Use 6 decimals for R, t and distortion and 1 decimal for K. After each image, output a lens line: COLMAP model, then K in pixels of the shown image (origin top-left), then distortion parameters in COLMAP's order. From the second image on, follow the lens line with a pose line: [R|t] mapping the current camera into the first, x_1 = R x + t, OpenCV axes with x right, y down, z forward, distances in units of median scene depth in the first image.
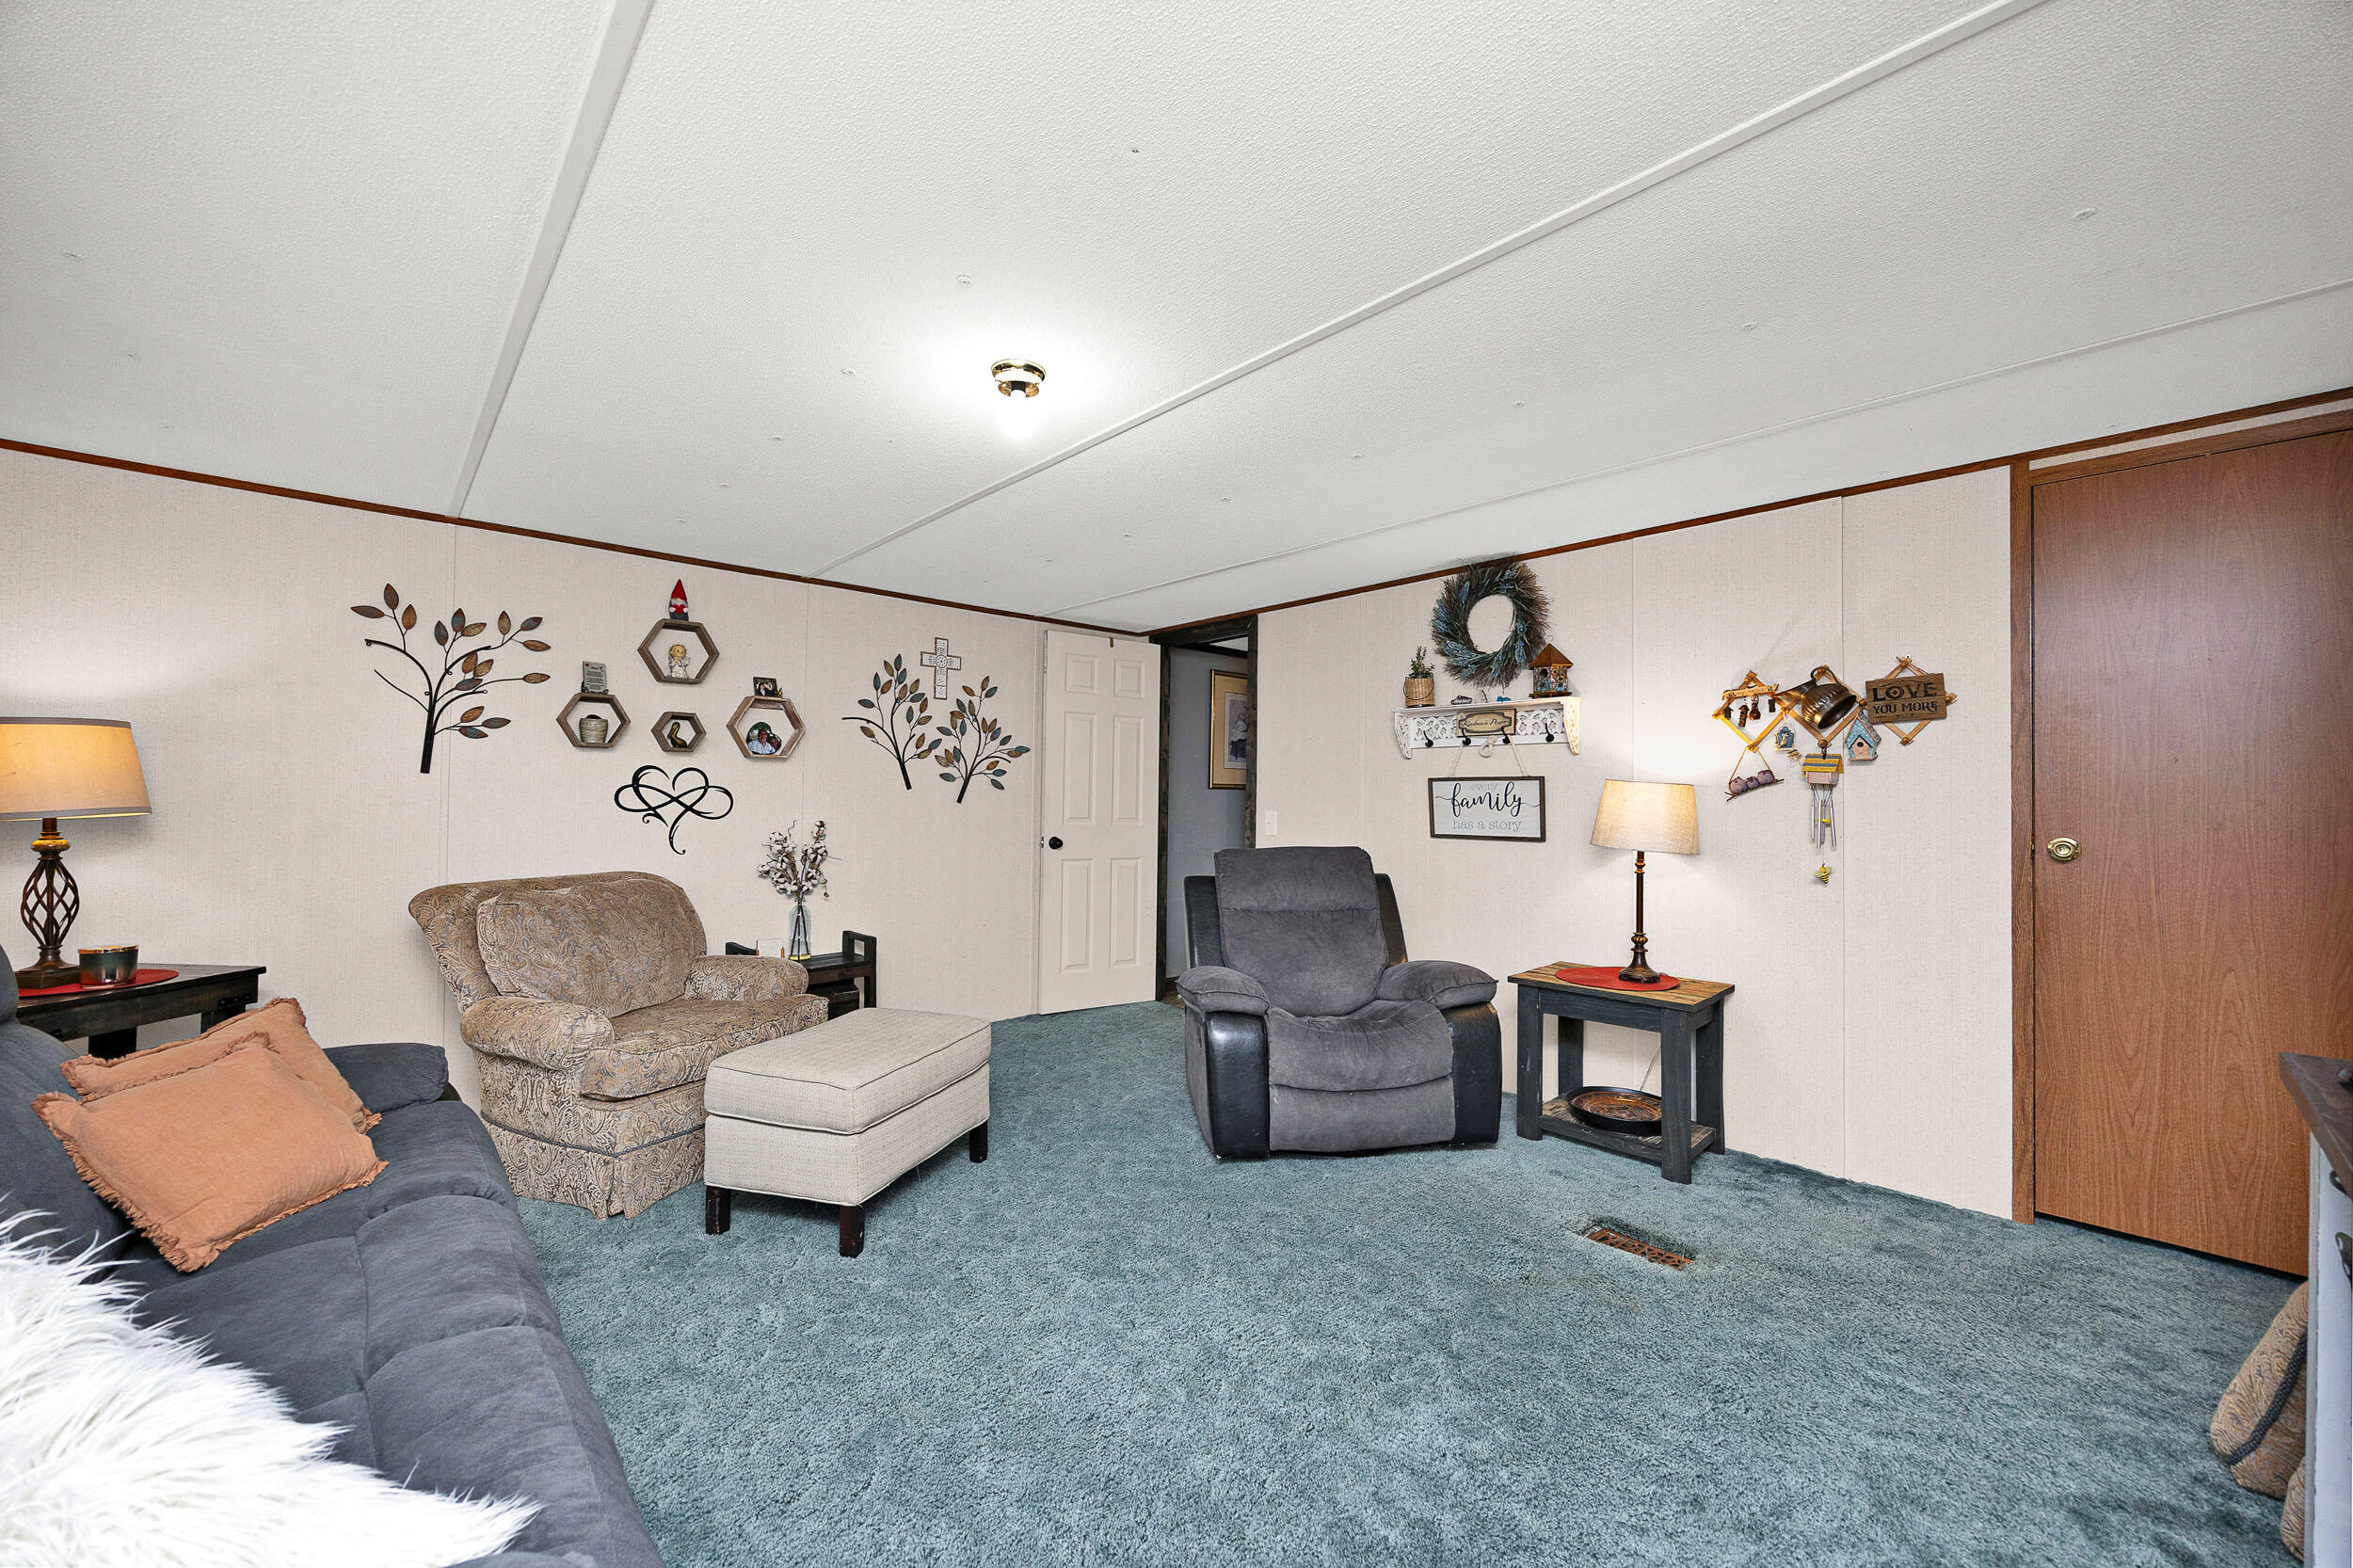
lens RADIAL K [[901.3, 0, 1171.1], [0, 901.3, 796.9], [0, 0, 1]] dist [-0.007543, -0.000272]
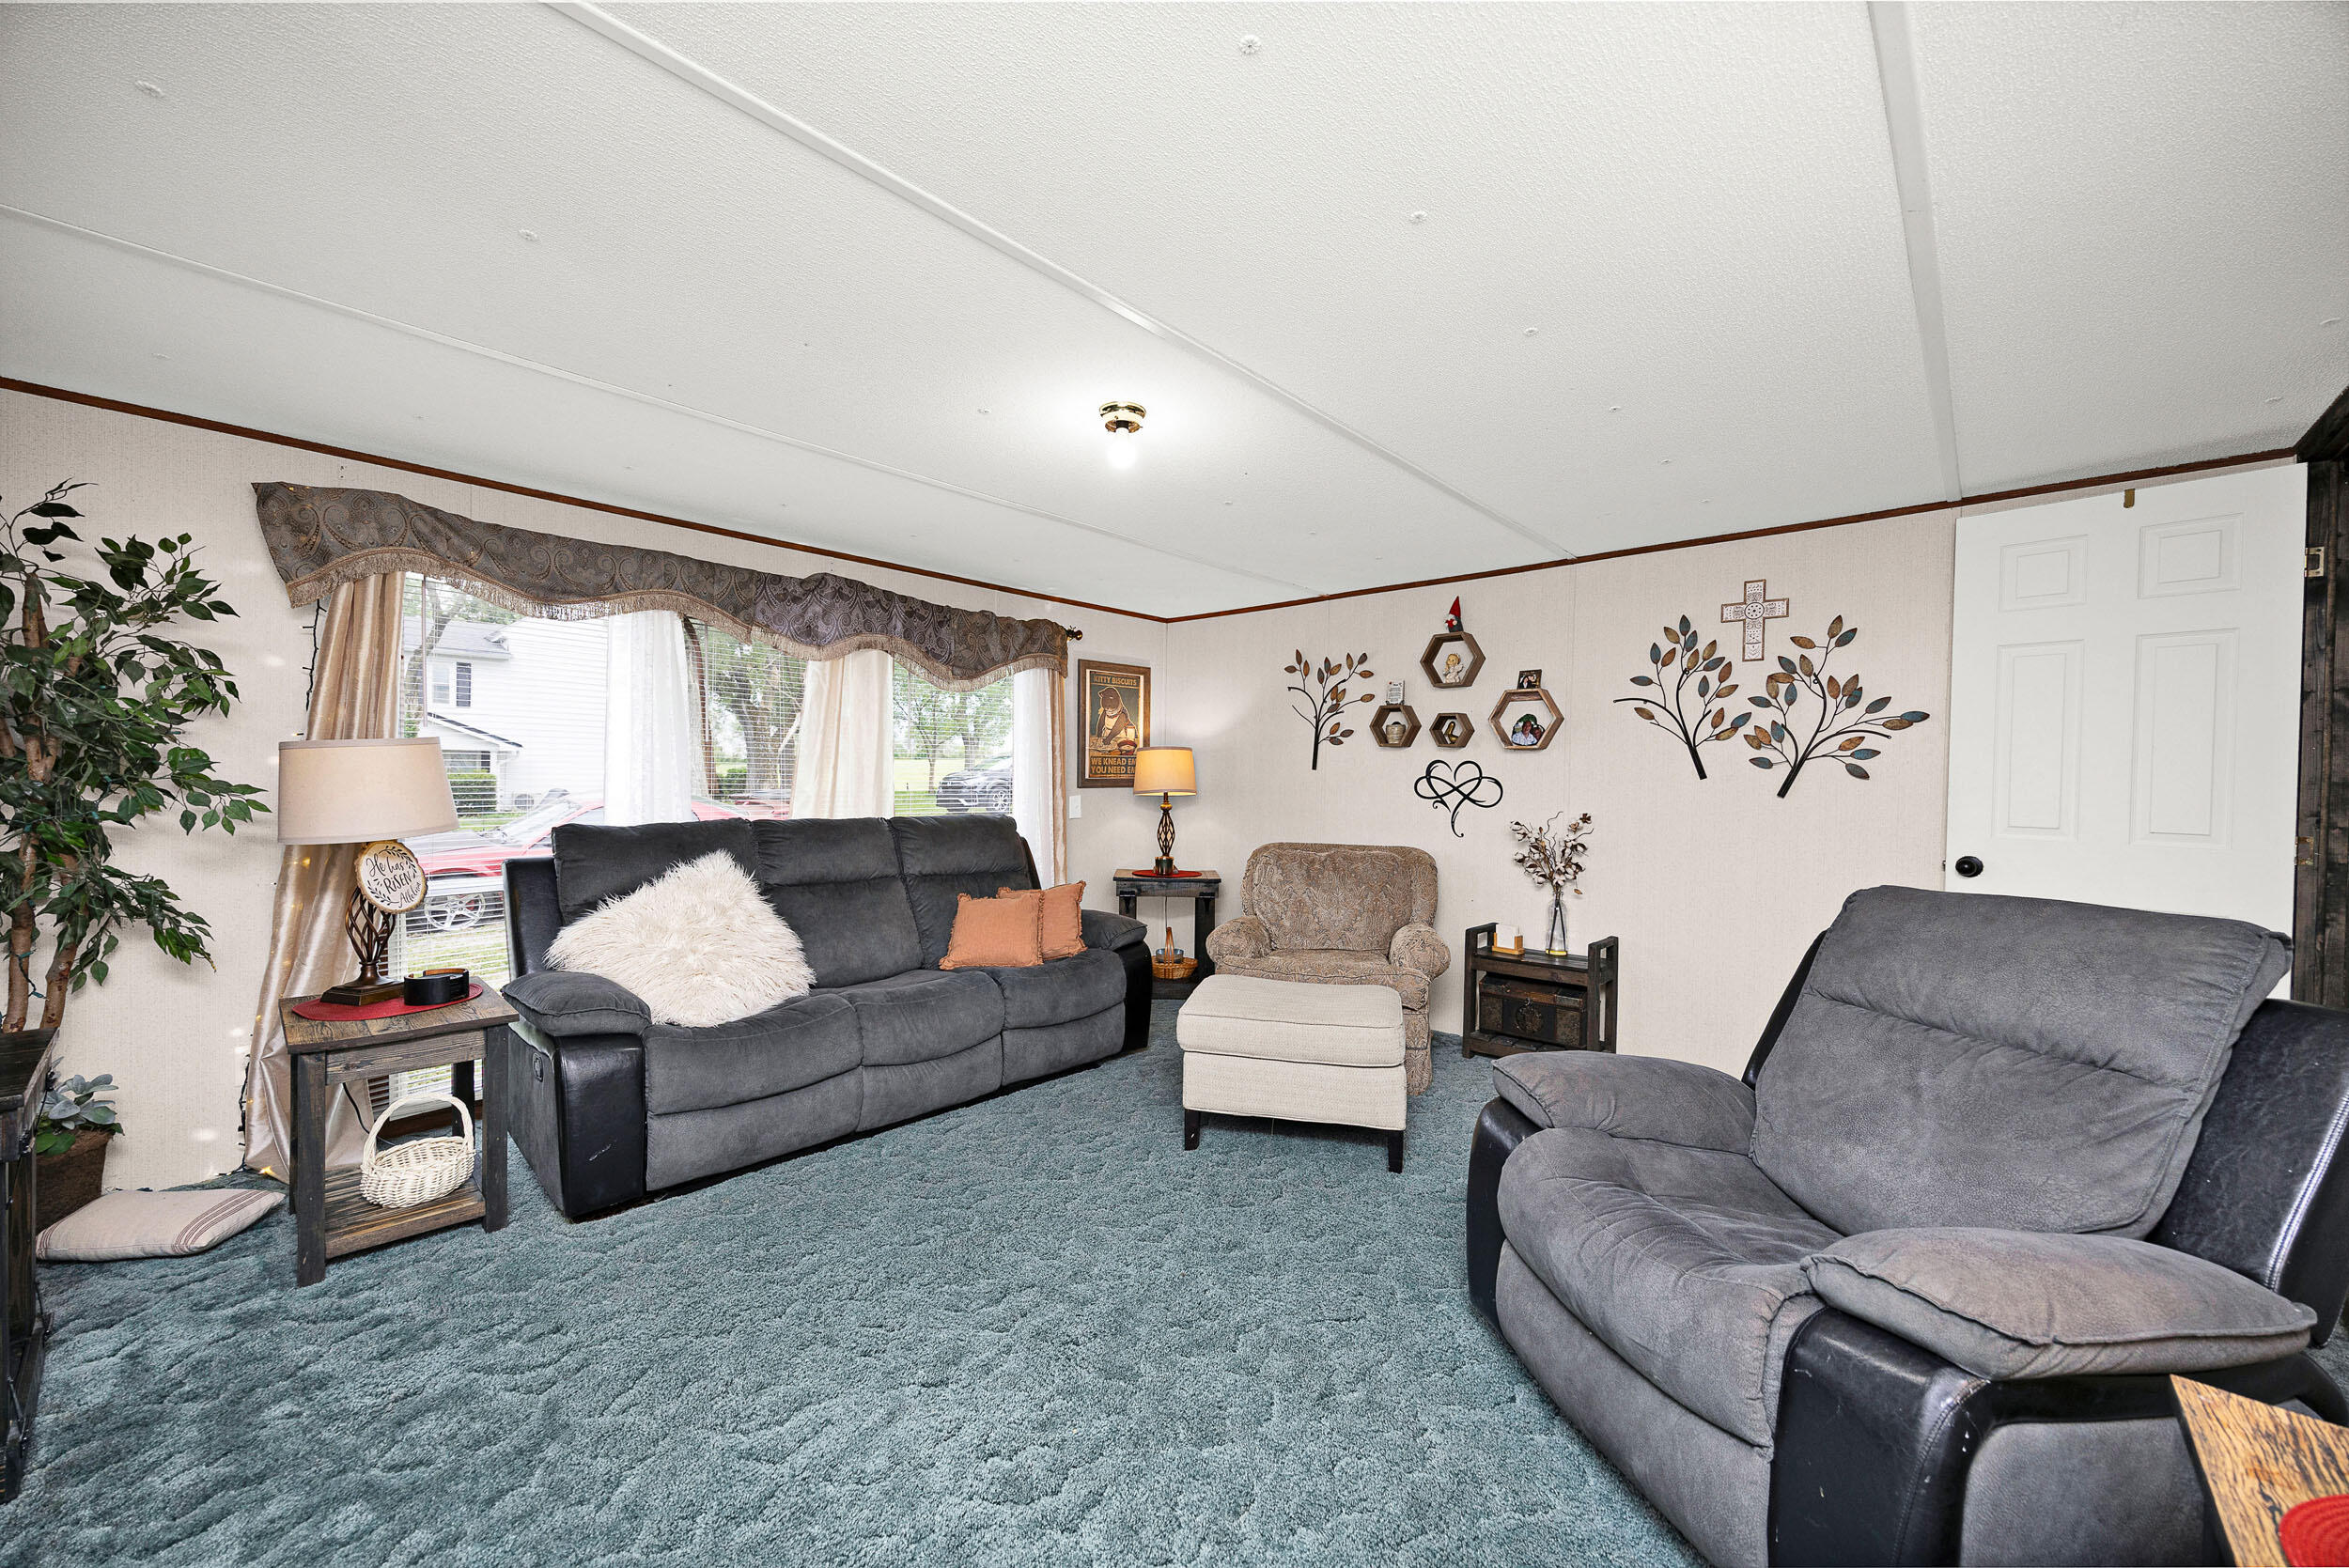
lens RADIAL K [[899.7, 0, 1168.5], [0, 899.7, 781.0], [0, 0, 1]] dist [-0.007543, -0.000272]
pose [[0.070627, -0.013220, -0.997415, 0.537222], [-0.018563, 0.999722, -0.014566, 0.015492], [0.997330, 0.019544, 0.070362, 0.527299]]
